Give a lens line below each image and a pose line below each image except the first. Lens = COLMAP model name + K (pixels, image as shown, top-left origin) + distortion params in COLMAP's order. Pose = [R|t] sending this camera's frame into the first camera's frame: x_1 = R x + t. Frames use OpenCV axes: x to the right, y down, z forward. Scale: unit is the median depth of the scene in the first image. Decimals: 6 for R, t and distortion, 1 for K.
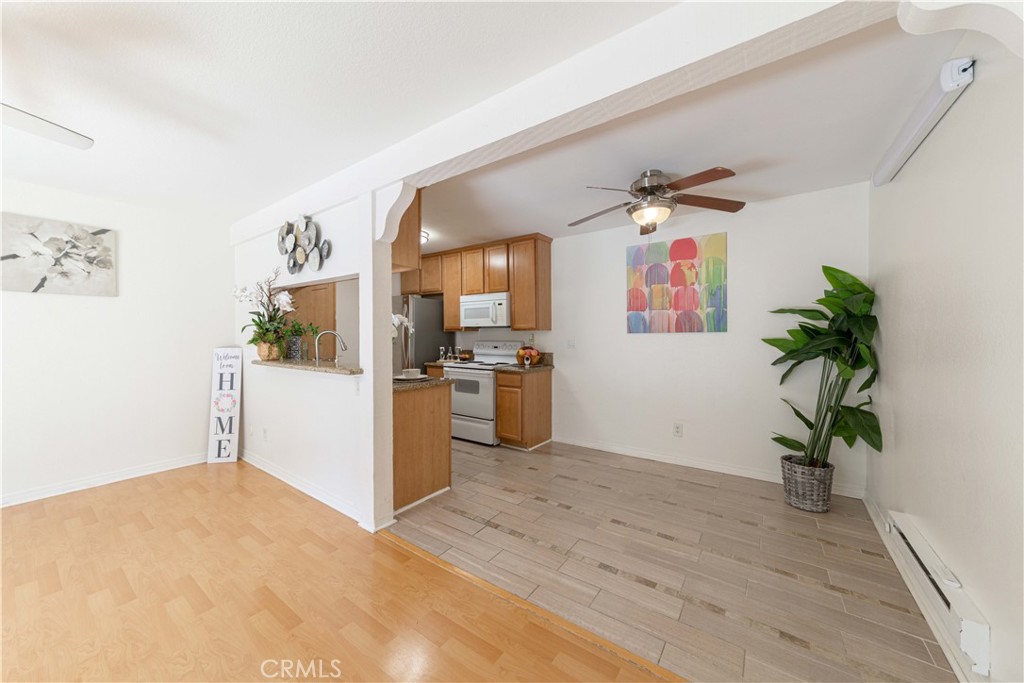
lens RADIAL K [[360.9, 0, 509.2], [0, 360.9, 338.3], [0, 0, 1]] dist [0.002095, 0.000224]
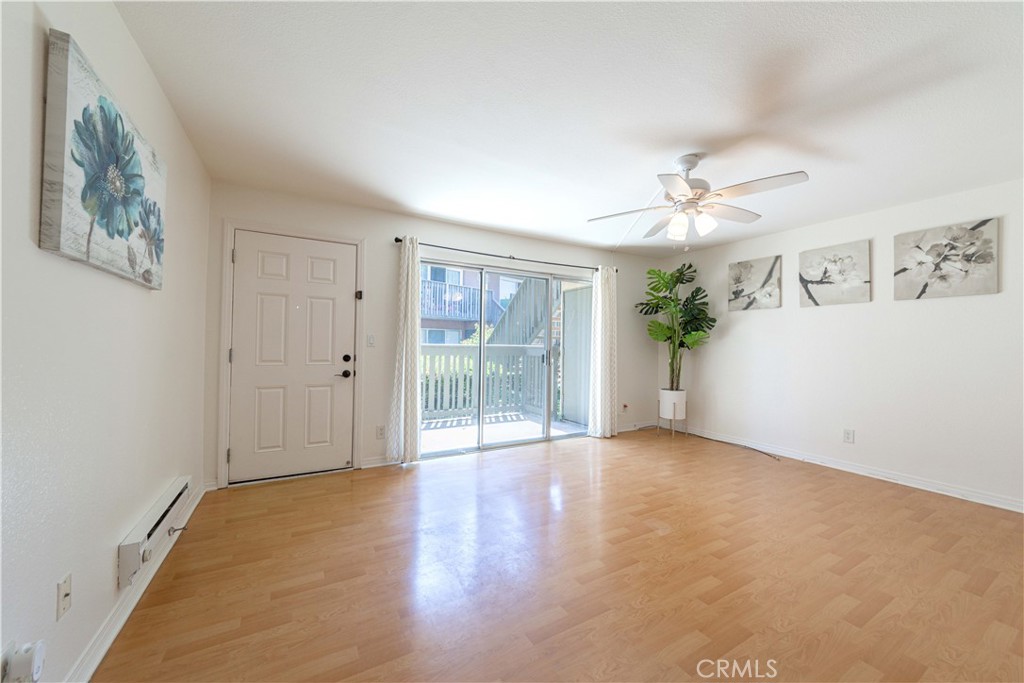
lens RADIAL K [[386.8, 0, 524.2], [0, 386.8, 344.1], [0, 0, 1]] dist [-0.001654, 0.000046]
pose [[-0.398985, -0.003552, -0.916951, 0.186338], [-0.023529, 0.999703, 0.006365, 0.024220], [0.916656, 0.024114, -0.398950, 0.281908]]
